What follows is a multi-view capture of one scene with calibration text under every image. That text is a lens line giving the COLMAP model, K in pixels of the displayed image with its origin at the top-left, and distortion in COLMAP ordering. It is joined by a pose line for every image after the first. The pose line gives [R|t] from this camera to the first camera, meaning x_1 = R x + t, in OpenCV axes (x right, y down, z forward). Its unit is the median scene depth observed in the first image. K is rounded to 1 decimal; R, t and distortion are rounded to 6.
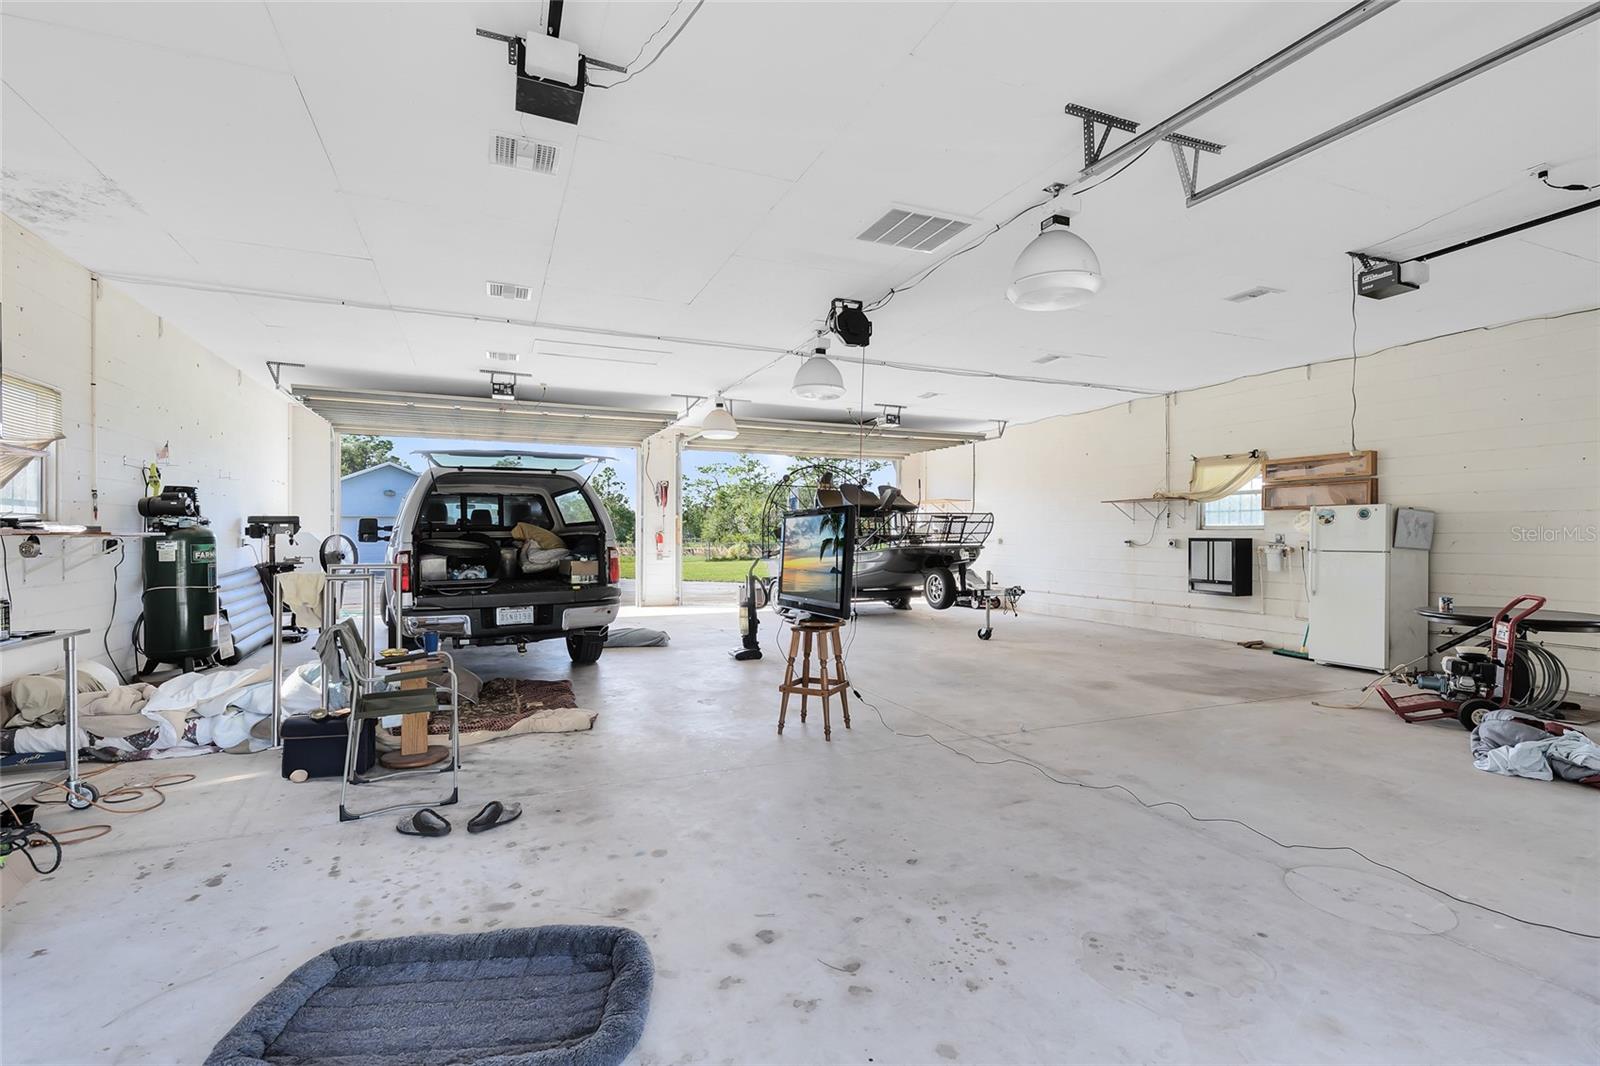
lens RADIAL K [[725.3, 0, 802.0], [0, 725.3, 535.2], [0, 0, 1]] dist [0.008396, -0.002074]
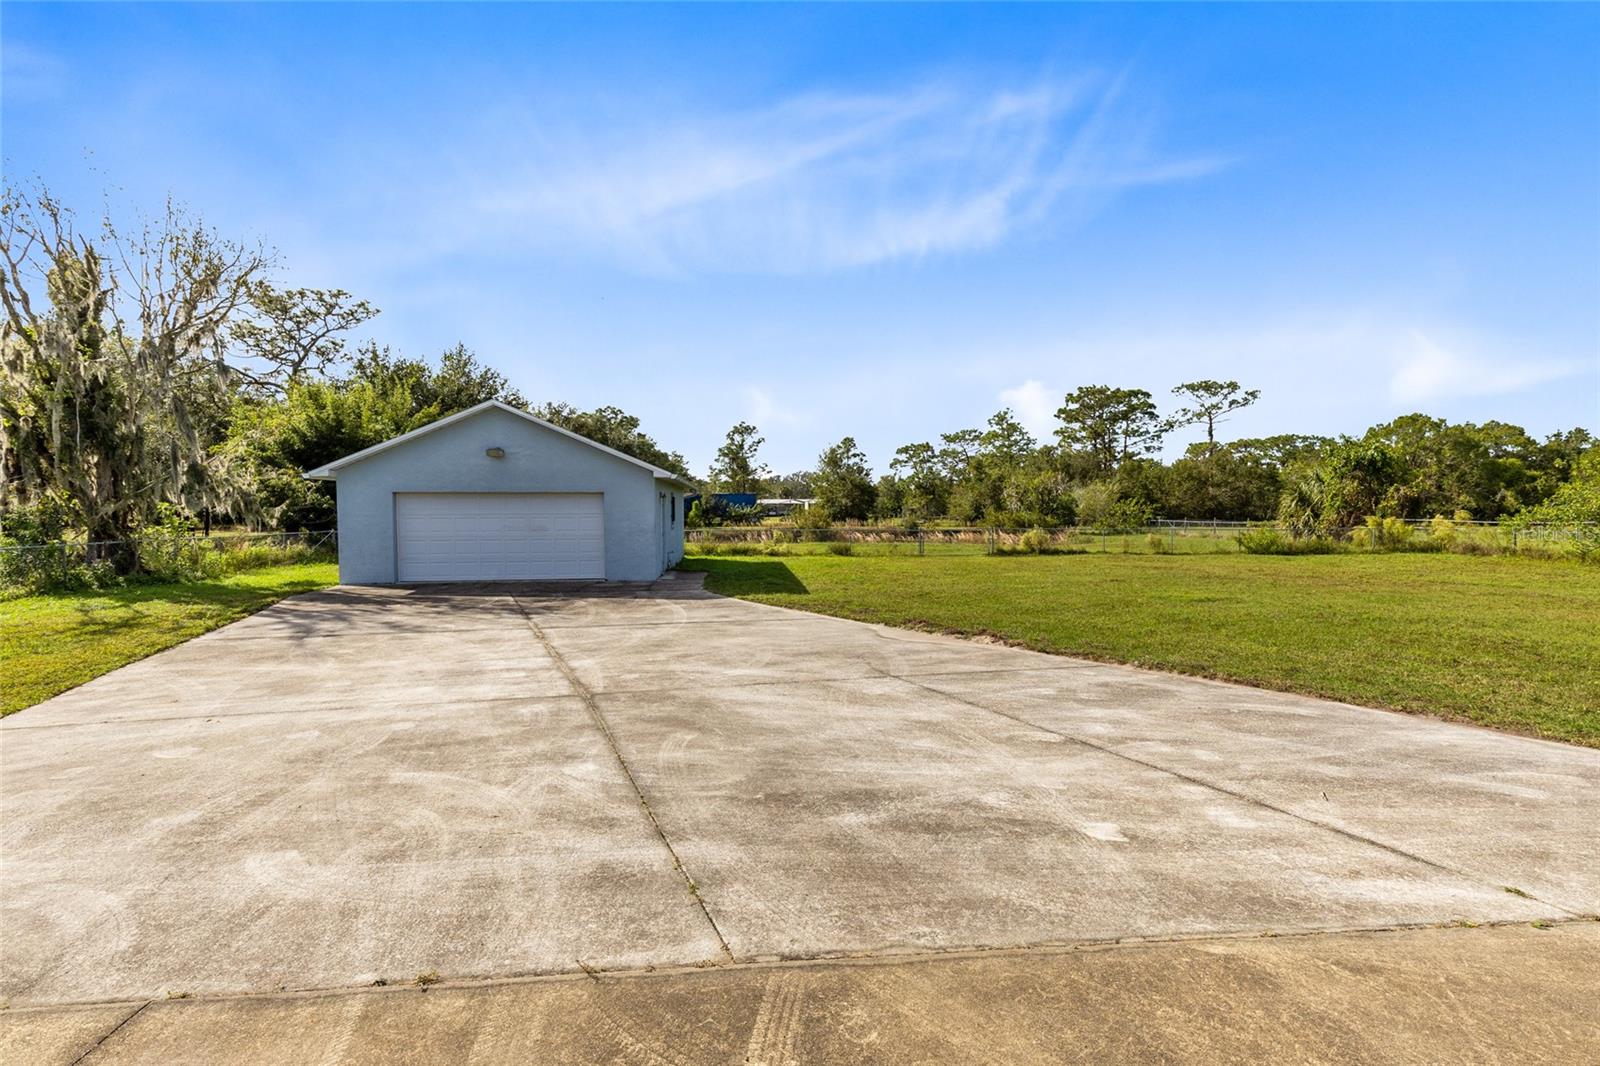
lens RADIAL K [[725.3, 0, 801.4], [0, 725.3, 528.2], [0, 0, 1]] dist [0.008396, -0.002074]
pose [[0.947367, 0.005790, -0.320097, -0.035278], [0.001841, 0.999721, 0.023533, -0.002103], [0.320144, -0.022883, 0.947092, 0.138483]]
